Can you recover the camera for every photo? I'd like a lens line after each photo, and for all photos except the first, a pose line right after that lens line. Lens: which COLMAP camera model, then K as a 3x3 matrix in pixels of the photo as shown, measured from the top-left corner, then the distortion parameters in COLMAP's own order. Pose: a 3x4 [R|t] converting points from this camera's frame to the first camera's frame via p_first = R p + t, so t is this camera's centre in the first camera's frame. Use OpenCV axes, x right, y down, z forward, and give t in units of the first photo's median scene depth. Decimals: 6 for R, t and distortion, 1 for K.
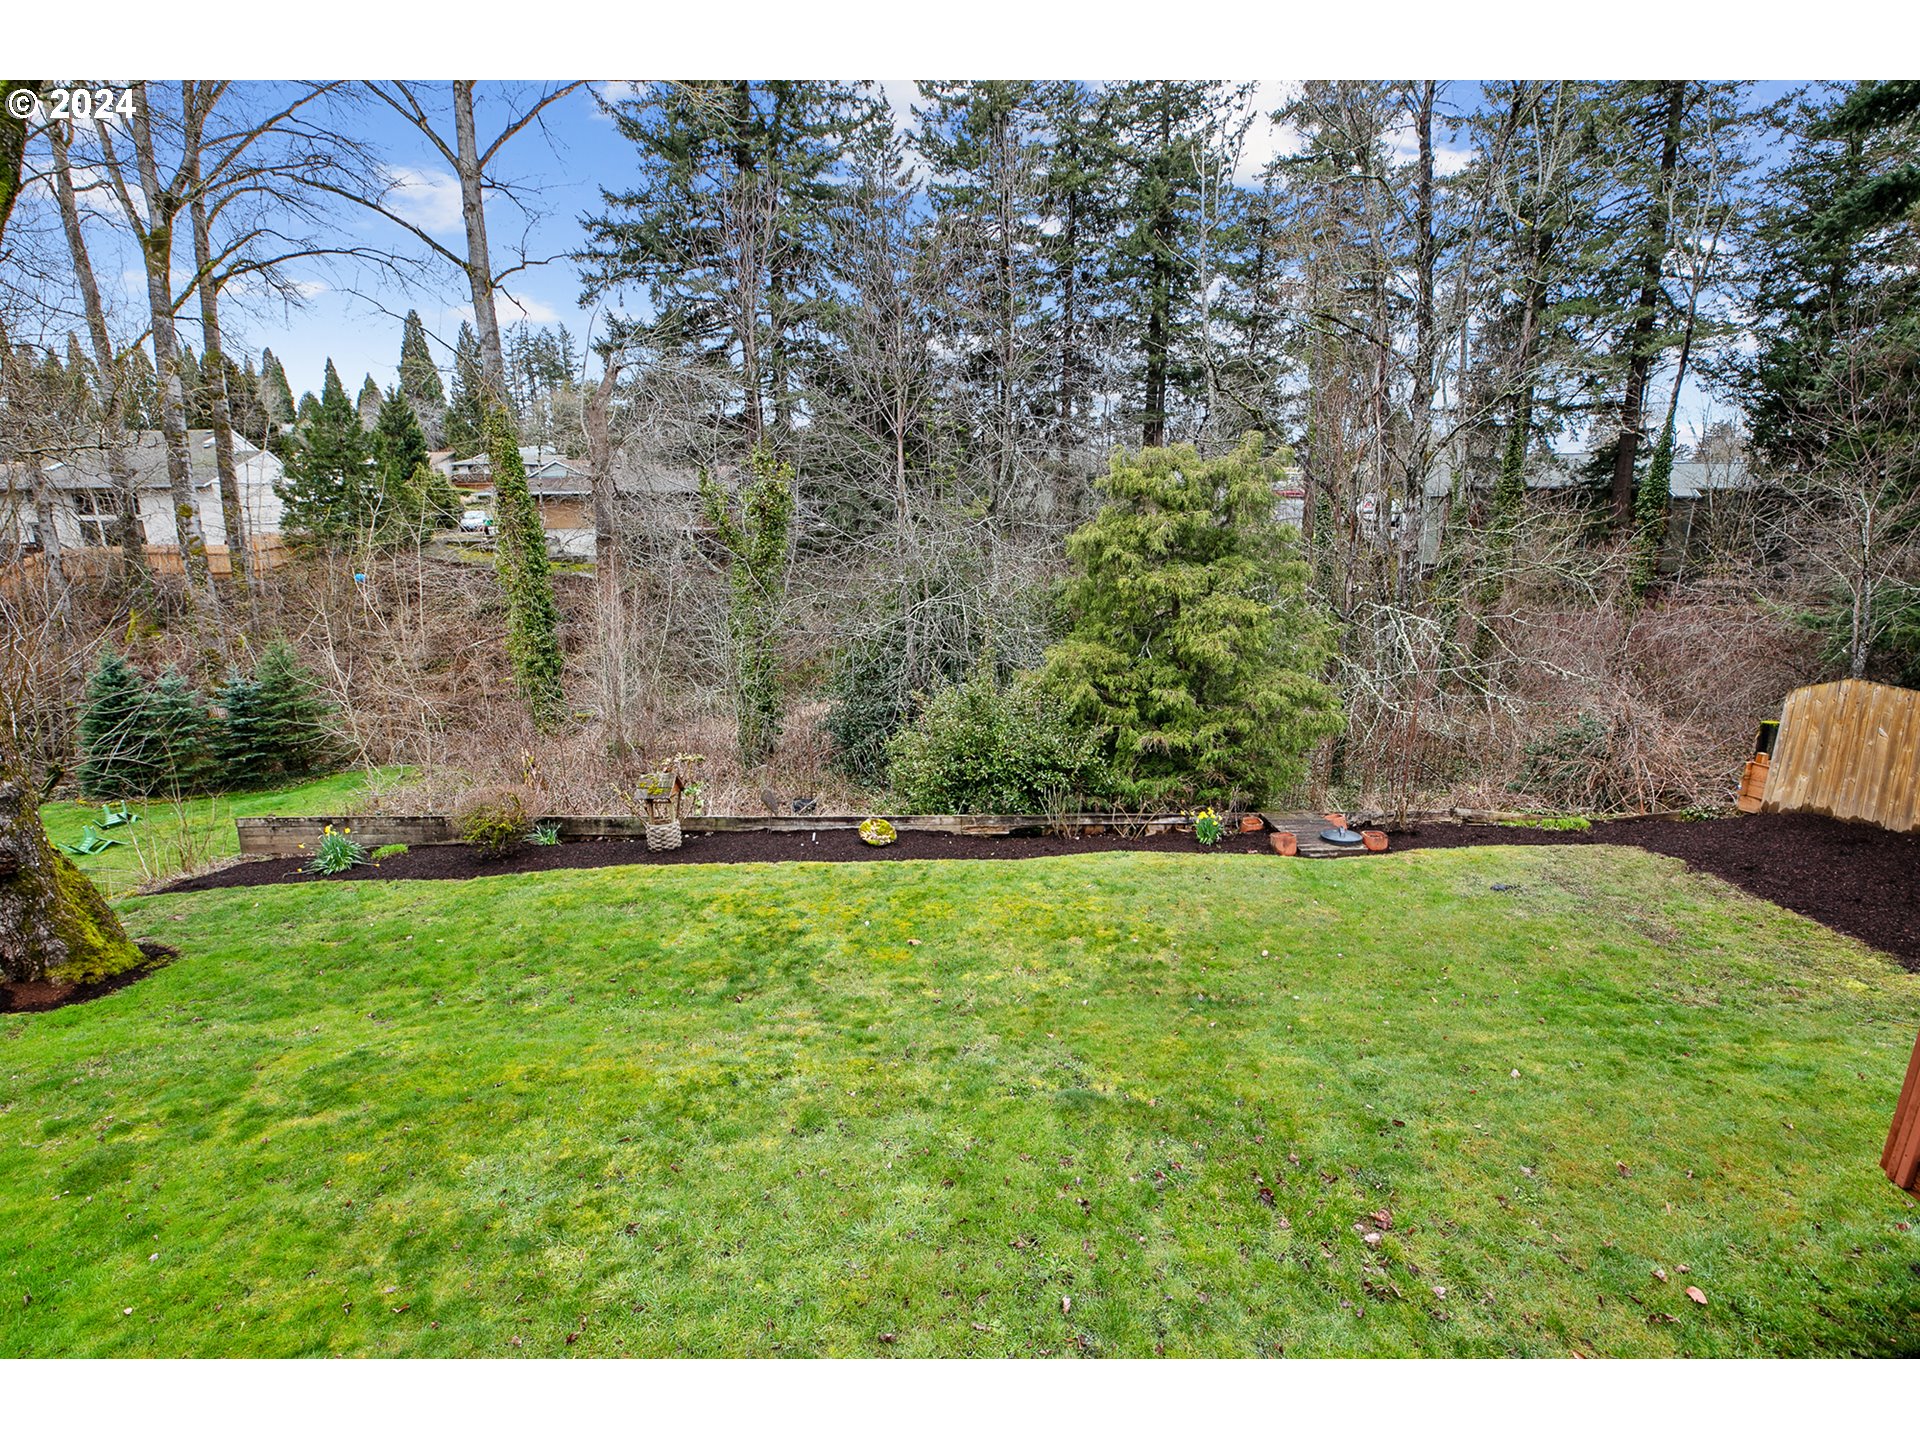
lens RADIAL K [[875.0, 0, 960.9], [0, 875.0, 726.1], [0, 0, 1]] dist [-0.045818, 0.013204]
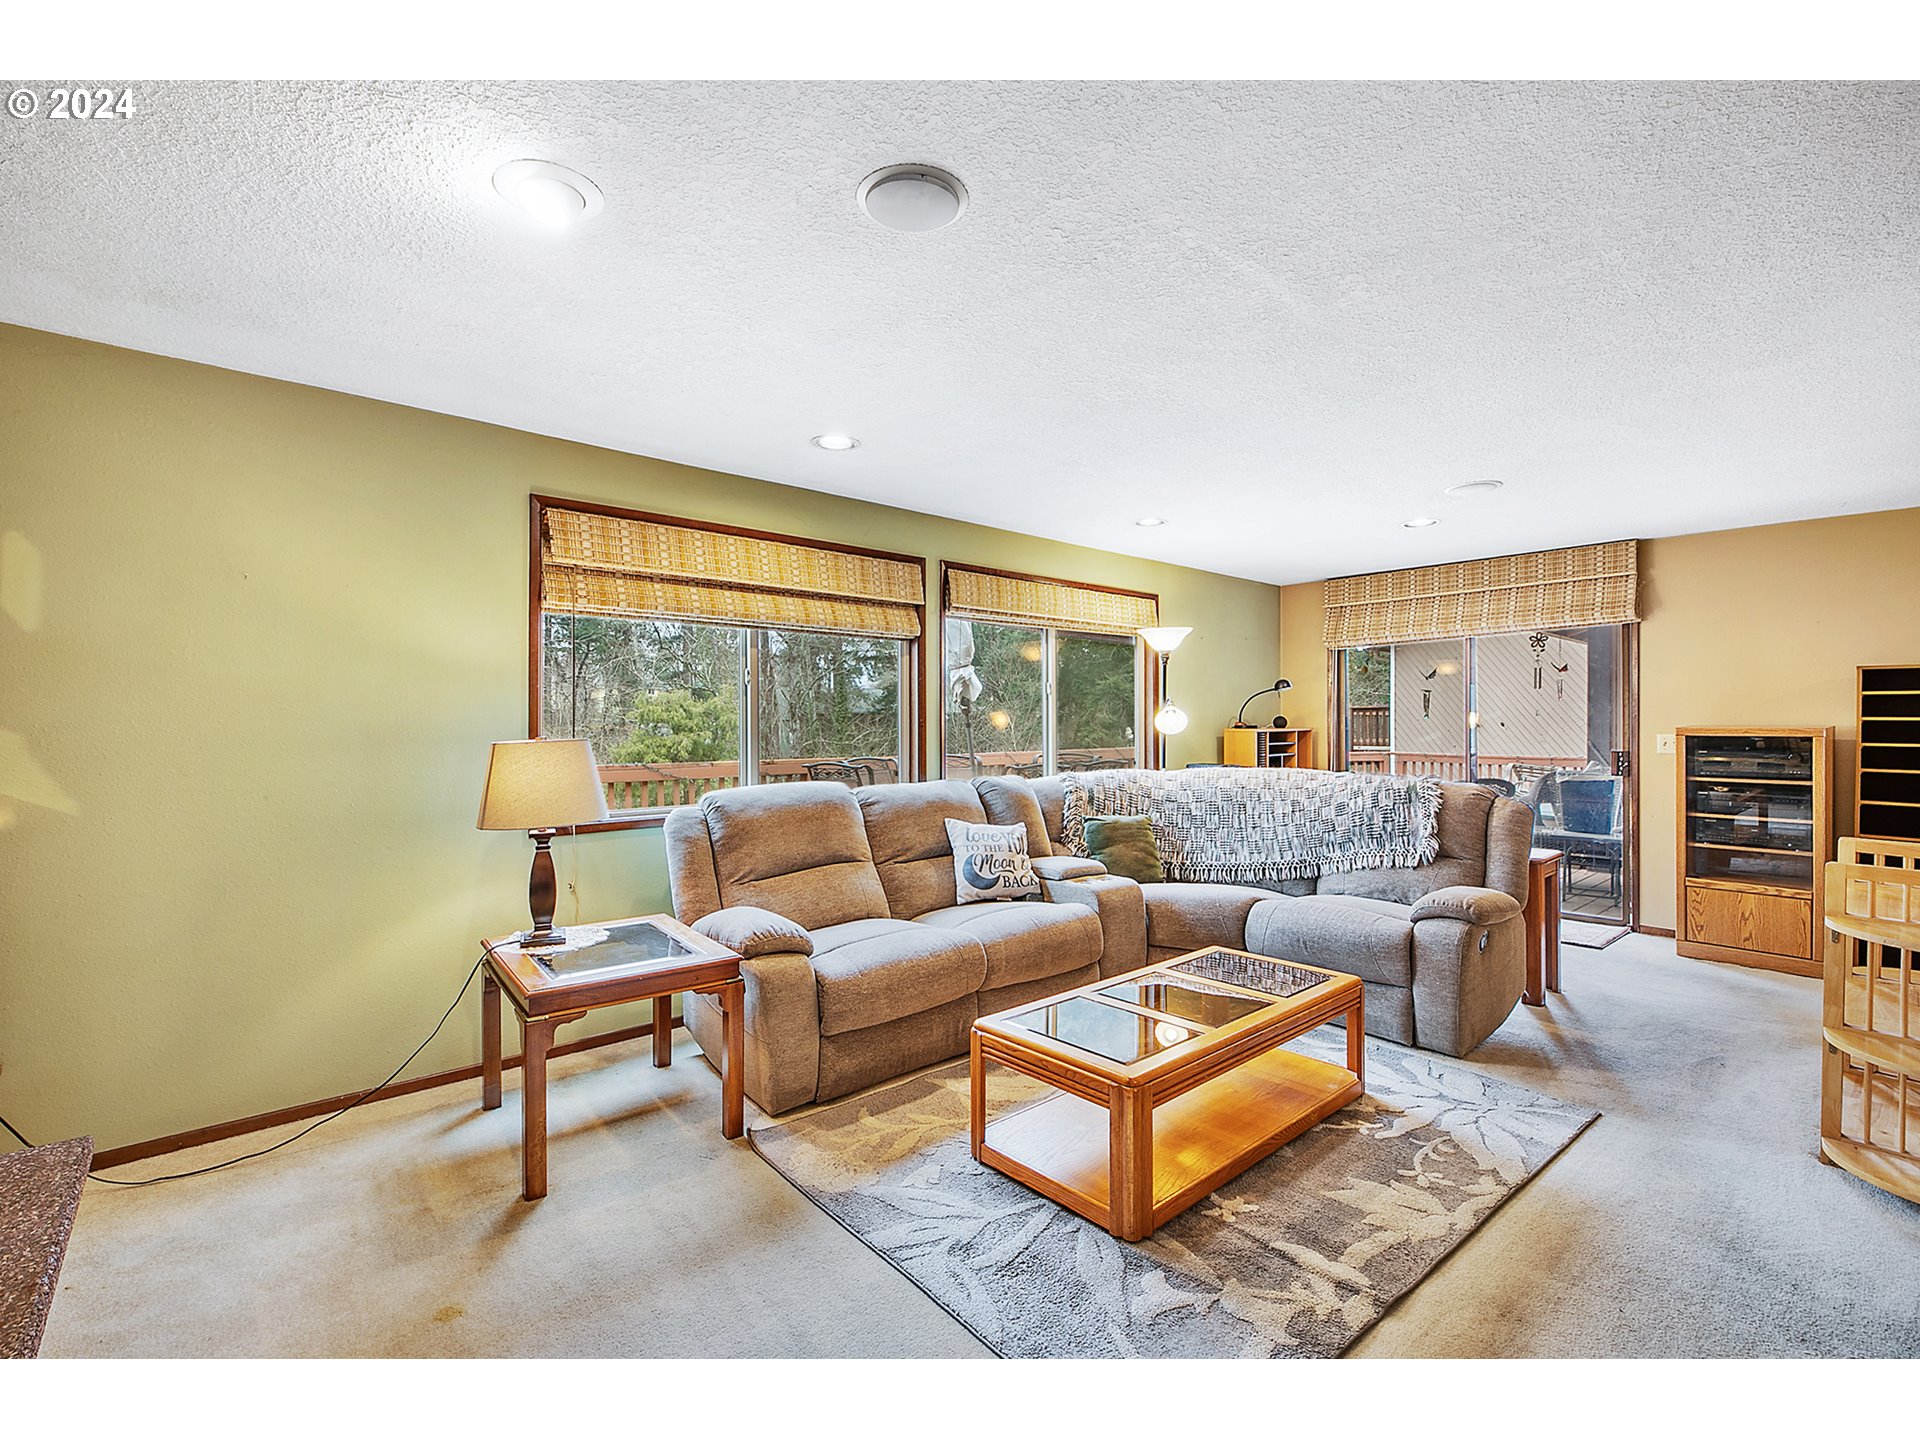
lens RADIAL K [[875.0, 0, 960.9], [0, 875.0, 726.1], [0, 0, 1]] dist [-0.045818, 0.013204]
pose [[0.757223, -0.002844, 0.653150, -0.098456], [0.165391, 0.968235, -0.187529, 0.029403], [-0.631869, 0.250026, 0.733640, -0.116594]]
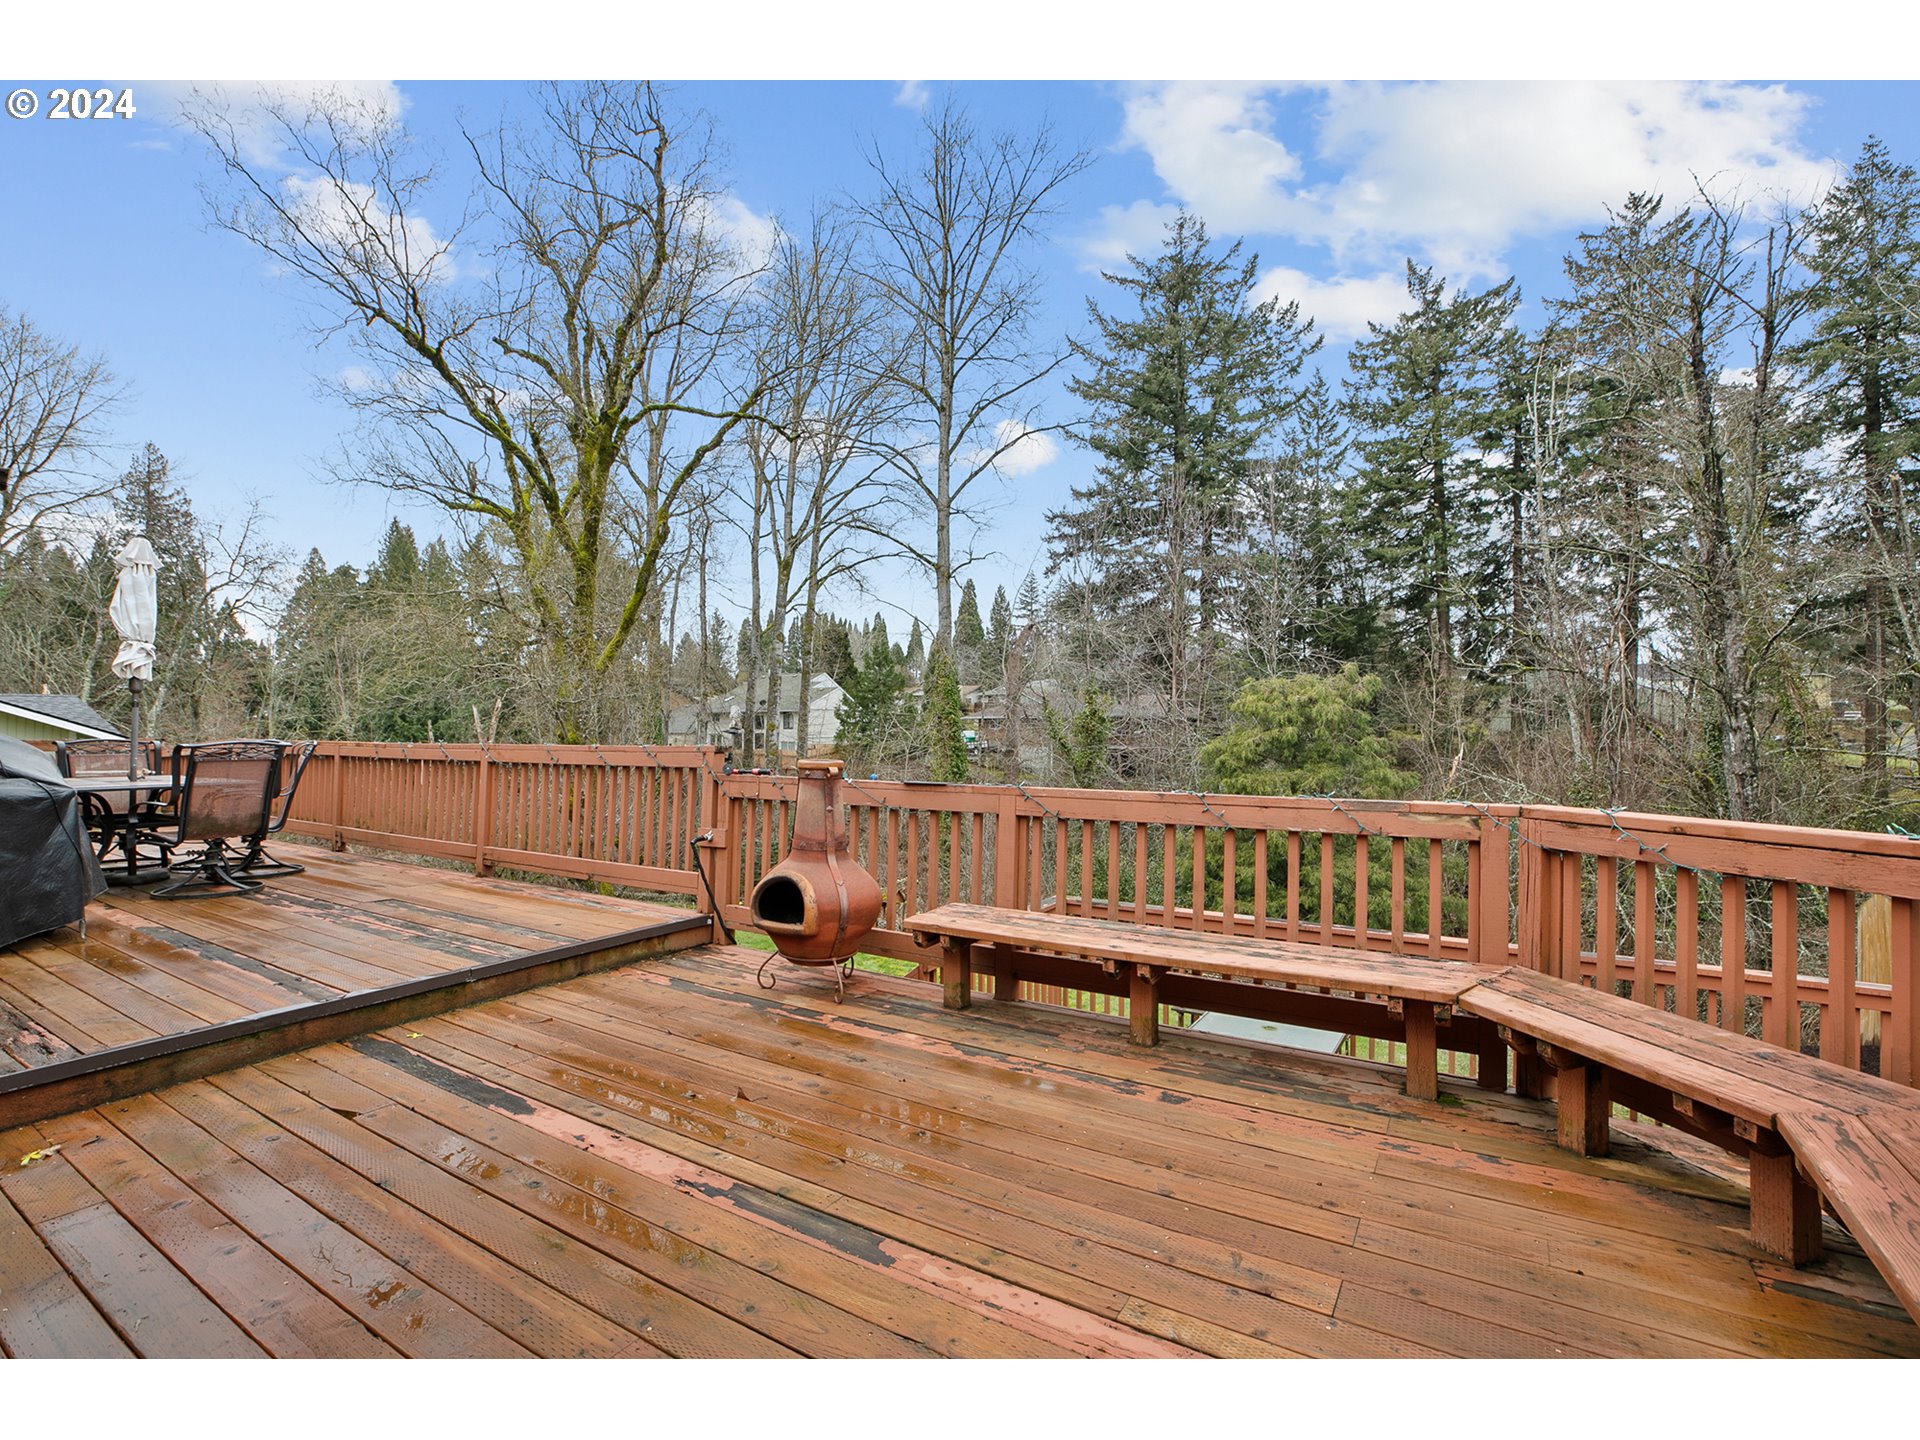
lens RADIAL K [[875.0, 0, 960.9], [0, 875.0, 726.1], [0, 0, 1]] dist [-0.045818, 0.013204]
pose [[0.842951, 0.001203, -0.537989, 0.129320], [-0.136612, 0.967699, -0.211888, 0.018818], [0.520357, 0.252107, 0.815887, -0.062511]]
